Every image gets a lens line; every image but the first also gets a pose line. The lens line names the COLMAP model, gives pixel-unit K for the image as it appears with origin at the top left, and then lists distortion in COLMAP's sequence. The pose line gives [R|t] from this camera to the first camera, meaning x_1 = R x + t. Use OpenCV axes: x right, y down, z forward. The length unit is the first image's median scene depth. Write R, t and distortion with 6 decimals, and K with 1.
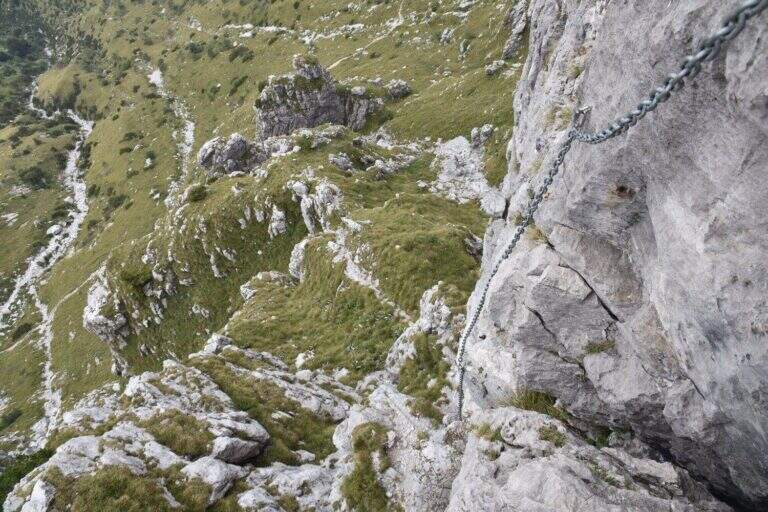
lens RADIAL K [[610.4, 0, 384.0], [0, 610.4, 256.0], [0, 0, 1]] dist [-0.151057, 0.161367]
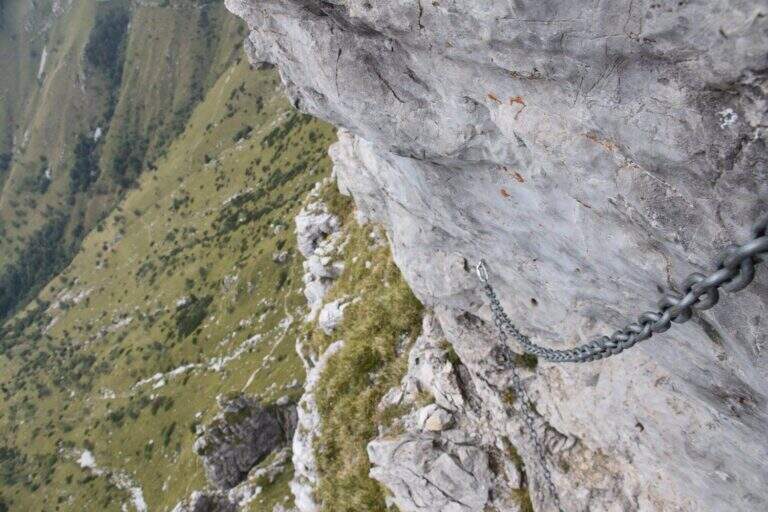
lens RADIAL K [[602.5, 0, 382.1], [0, 602.5, 266.2], [0, 0, 1]] dist [-0.143499, 0.152549]
pose [[0.897924, -0.395776, 0.192599, 0.007611], [0.439564, 0.828914, -0.345956, -0.024212], [-0.022727, 0.395302, 0.918270, -0.091259]]
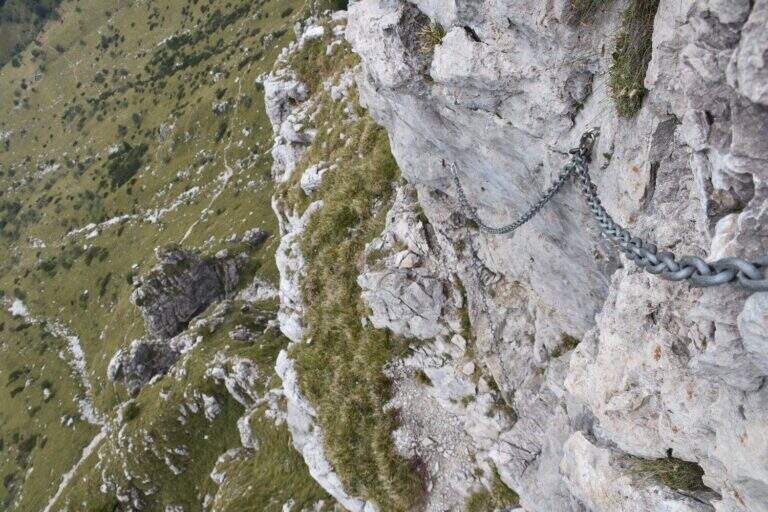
lens RADIAL K [[610.4, 0, 384.0], [0, 610.4, 256.0], [0, 0, 1]] dist [-0.151057, 0.161367]
pose [[0.897507, -0.394059, 0.197989, 0.003027], [0.420461, 0.900038, -0.114649, -0.023073], [-0.133019, 0.186145, 0.973476, -0.102586]]
